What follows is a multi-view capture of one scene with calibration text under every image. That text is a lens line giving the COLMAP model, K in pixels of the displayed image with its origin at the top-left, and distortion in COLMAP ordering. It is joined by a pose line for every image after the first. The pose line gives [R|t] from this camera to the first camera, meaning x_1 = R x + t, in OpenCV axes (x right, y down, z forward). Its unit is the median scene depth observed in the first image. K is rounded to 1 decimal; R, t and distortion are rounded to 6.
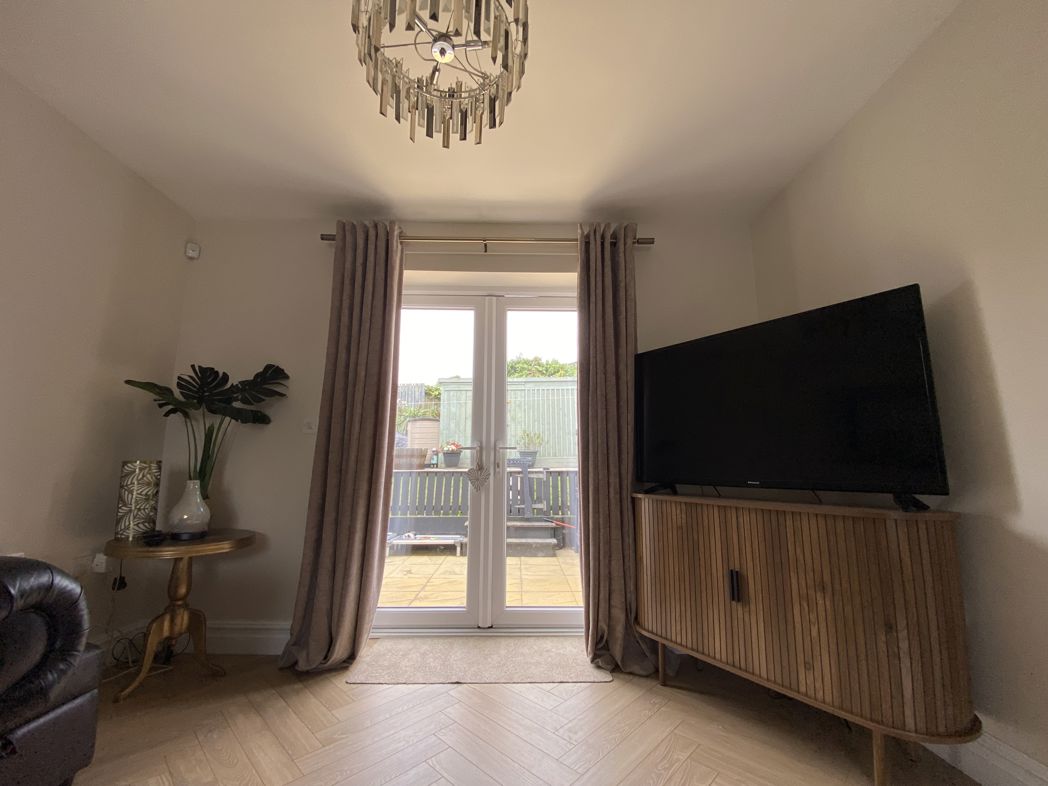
lens RADIAL K [[420.9, 0, 522.3], [0, 420.9, 395.3], [0, 0, 1]] dist [0.032673, -0.026250]
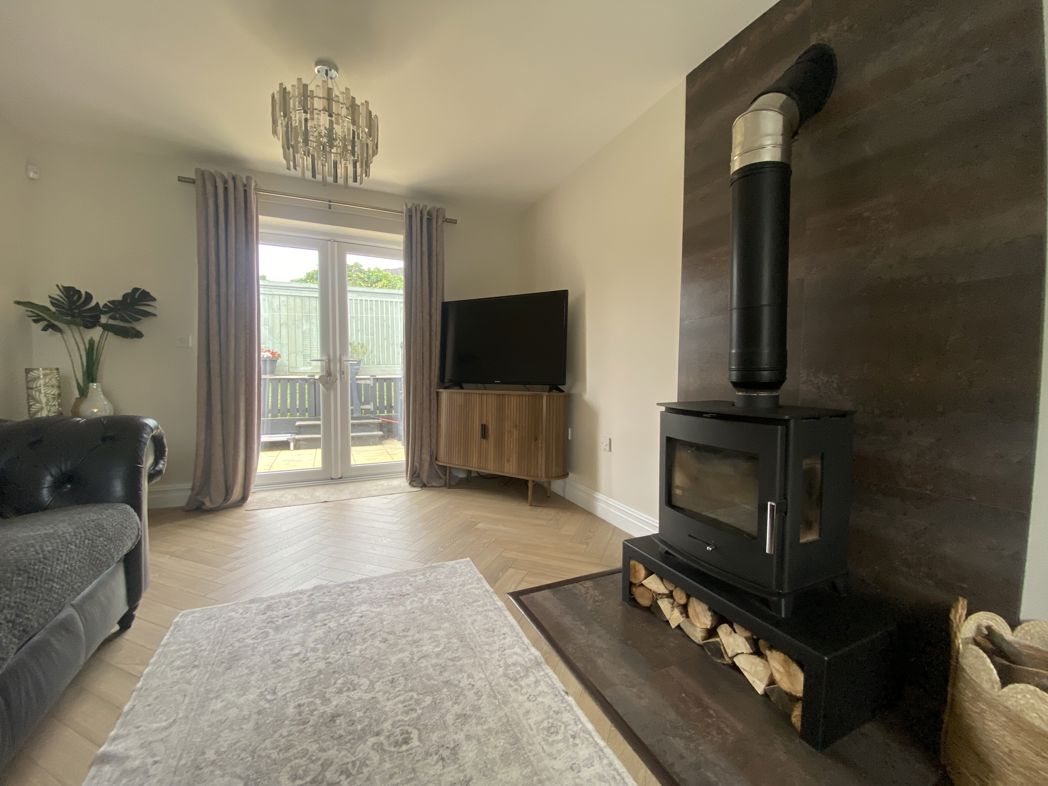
lens RADIAL K [[429.8, 0, 522.1], [0, 429.8, 390.8], [0, 0, 1]] dist [0.037744, -0.027714]
pose [[0.918756, -0.015272, 0.394530, -0.099427], [-0.065493, 0.979513, 0.190434, -0.107399], [-0.389356, -0.200801, 0.898933, -0.663075]]
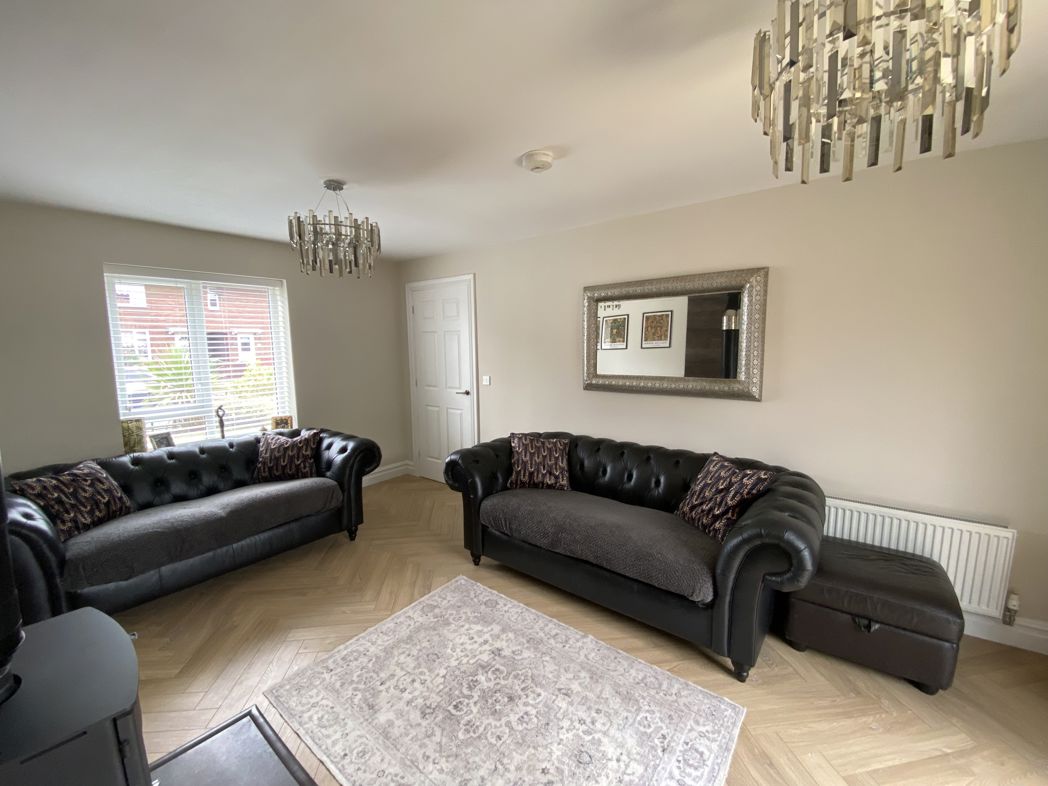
lens RADIAL K [[429.8, 0, 522.1], [0, 429.8, 390.8], [0, 0, 1]] dist [0.037744, -0.027714]
pose [[-0.631440, 0.089957, -0.770189, 0.530115], [0.129435, 0.991541, 0.009694, -0.193326], [0.764545, -0.093568, -0.637742, 0.554046]]
